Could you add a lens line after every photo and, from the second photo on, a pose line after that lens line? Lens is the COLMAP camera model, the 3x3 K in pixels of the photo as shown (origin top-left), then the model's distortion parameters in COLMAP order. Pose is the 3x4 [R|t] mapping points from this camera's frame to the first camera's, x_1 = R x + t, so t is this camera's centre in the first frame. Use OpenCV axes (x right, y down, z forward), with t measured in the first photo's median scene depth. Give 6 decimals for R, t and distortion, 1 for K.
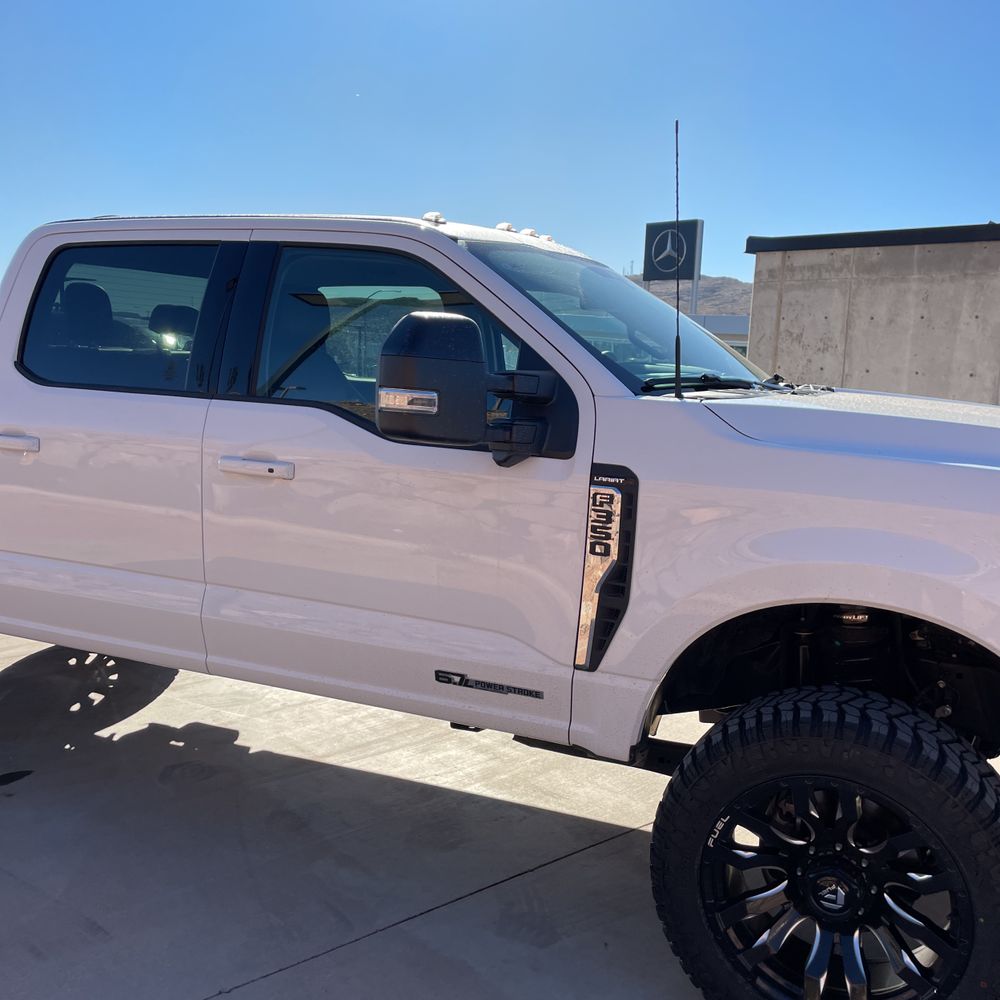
lens RADIAL K [[1009.9, 0, 519.8], [0, 1009.9, 484.8], [0, 0, 1]] dist [0.032663, 0.000000]
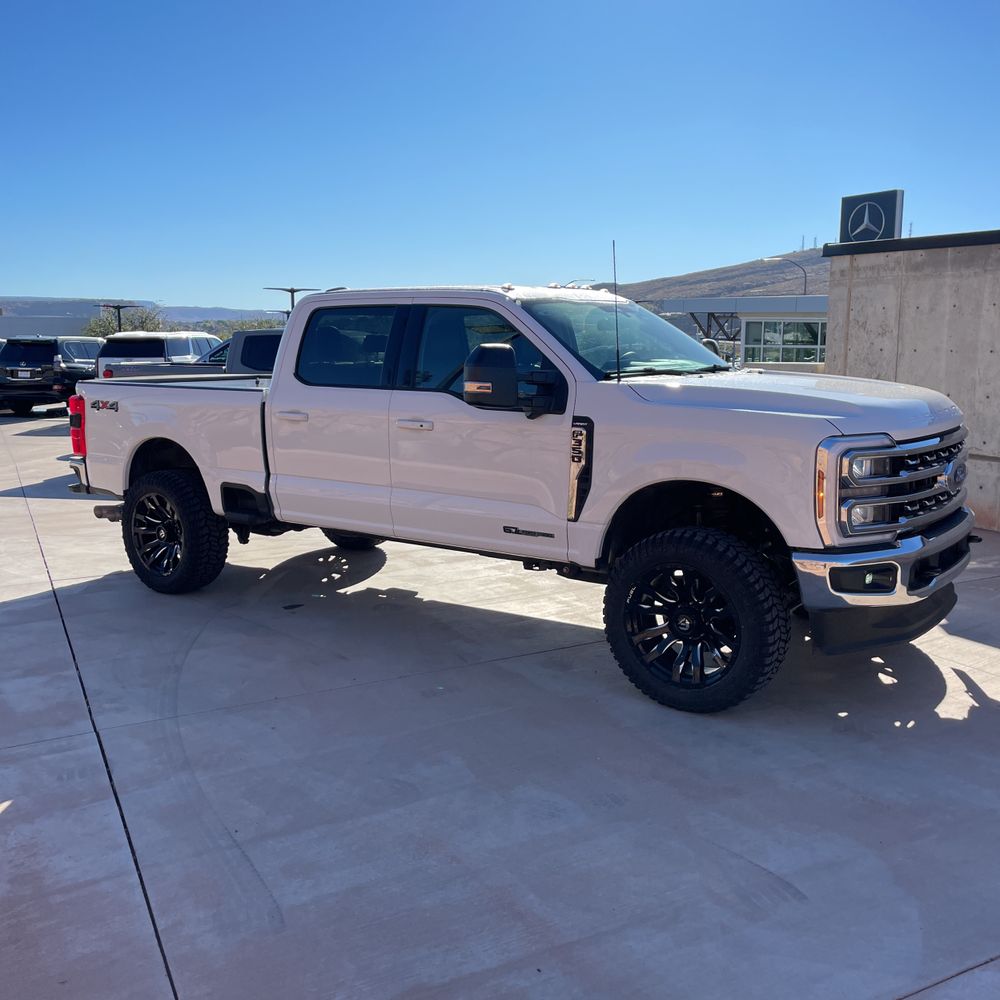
lens RADIAL K [[1009.9, 0, 508.1], [0, 1009.9, 490.0], [0, 0, 1]] dist [0.032663, 0.000000]
pose [[0.977387, -0.010736, -0.211184, 0.281762], [0.014752, 0.999739, 0.017448, 0.067645], [0.210942, -0.020169, 0.977290, -0.748749]]
